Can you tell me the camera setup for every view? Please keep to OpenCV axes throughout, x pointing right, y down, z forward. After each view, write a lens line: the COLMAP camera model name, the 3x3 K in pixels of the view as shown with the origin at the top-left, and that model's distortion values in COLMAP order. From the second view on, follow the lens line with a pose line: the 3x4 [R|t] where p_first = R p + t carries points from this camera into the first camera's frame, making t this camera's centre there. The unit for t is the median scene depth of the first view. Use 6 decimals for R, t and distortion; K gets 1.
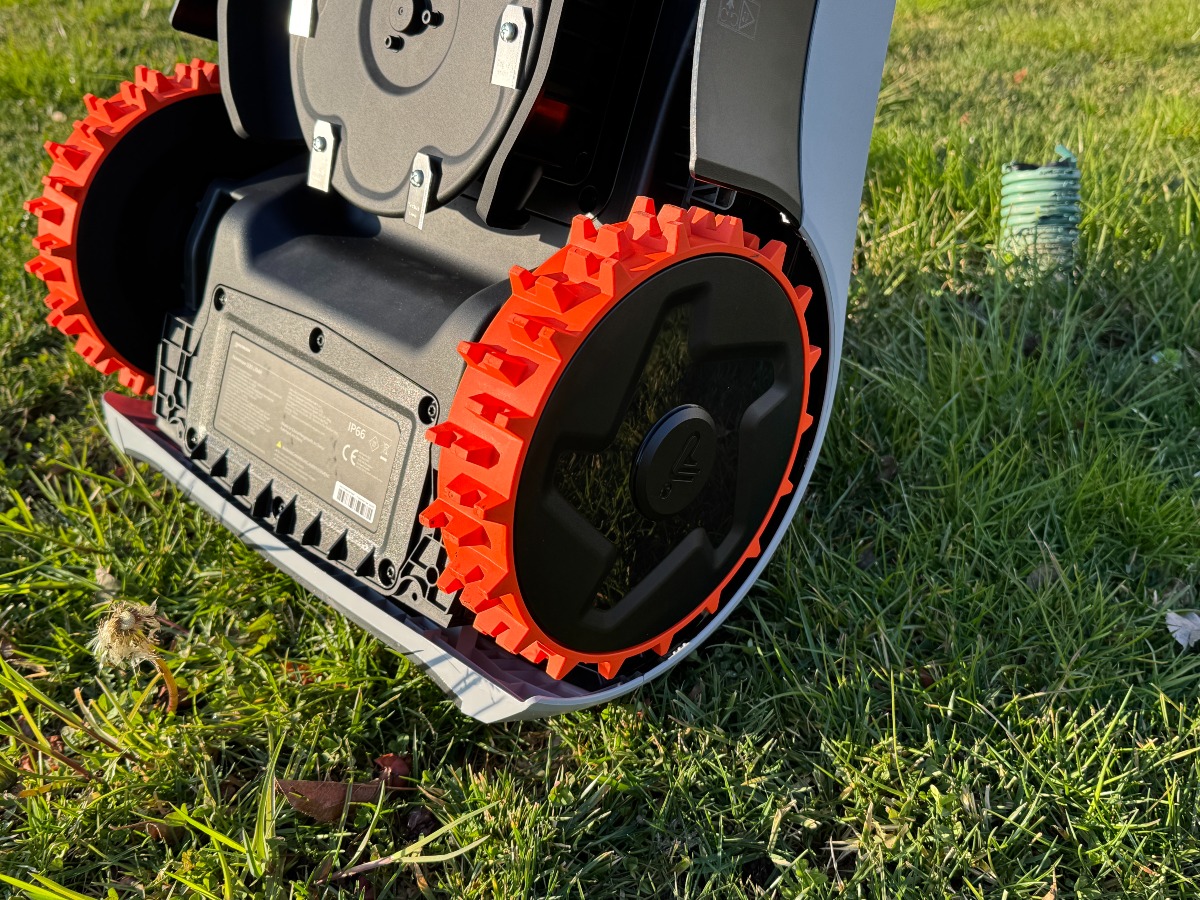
lens RADIAL K [[1221.8, 0, 603.1], [0, 1221.8, 451.4], [0, 0, 1]] dist [0.010646, 0.000000]
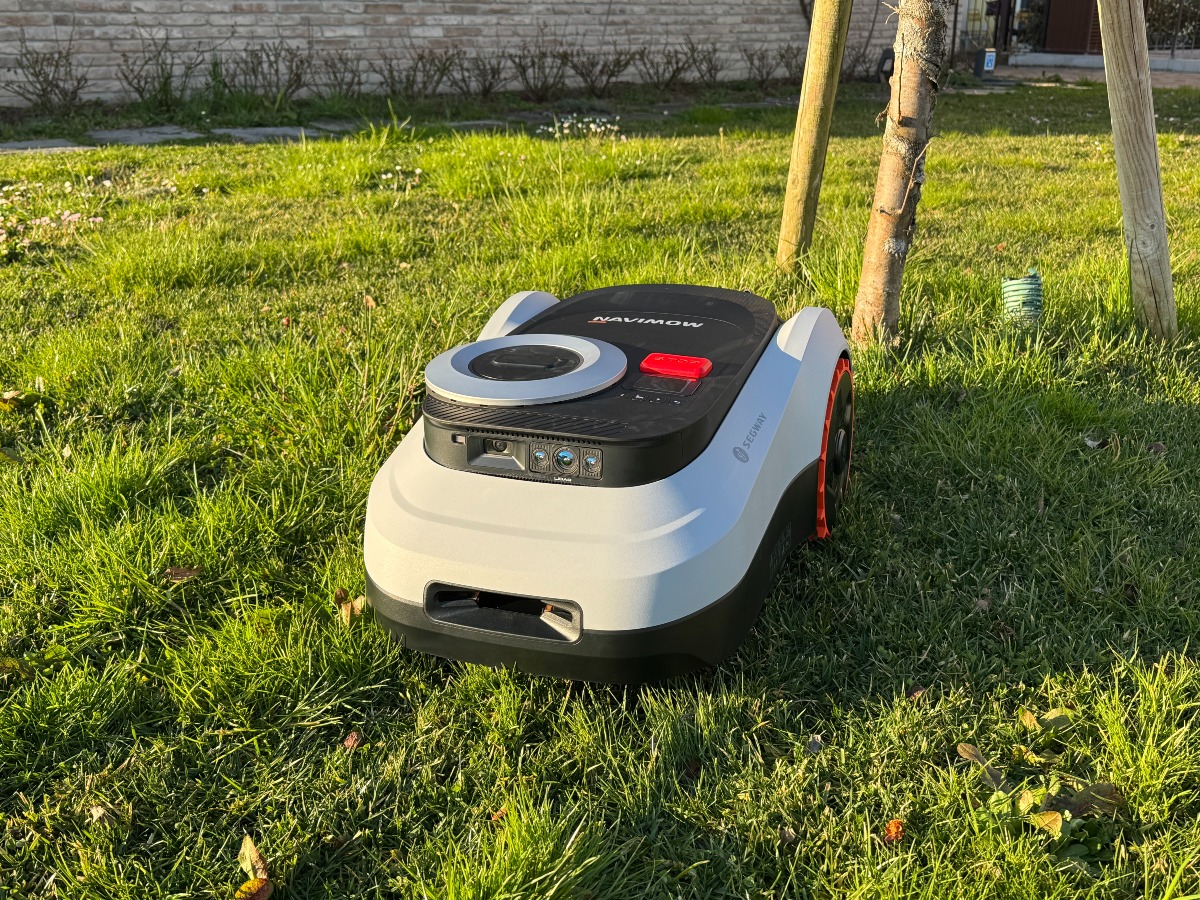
lens RADIAL K [[1221.8, 0, 597.0], [0, 1221.8, 451.9], [0, 0, 1]] dist [0.010646, 0.000000]
pose [[0.999959, -0.001558, 0.008954, -0.184706], [0.002903, 0.988341, -0.152230, 0.184663], [-0.008613, 0.152249, 0.988305, -0.482973]]
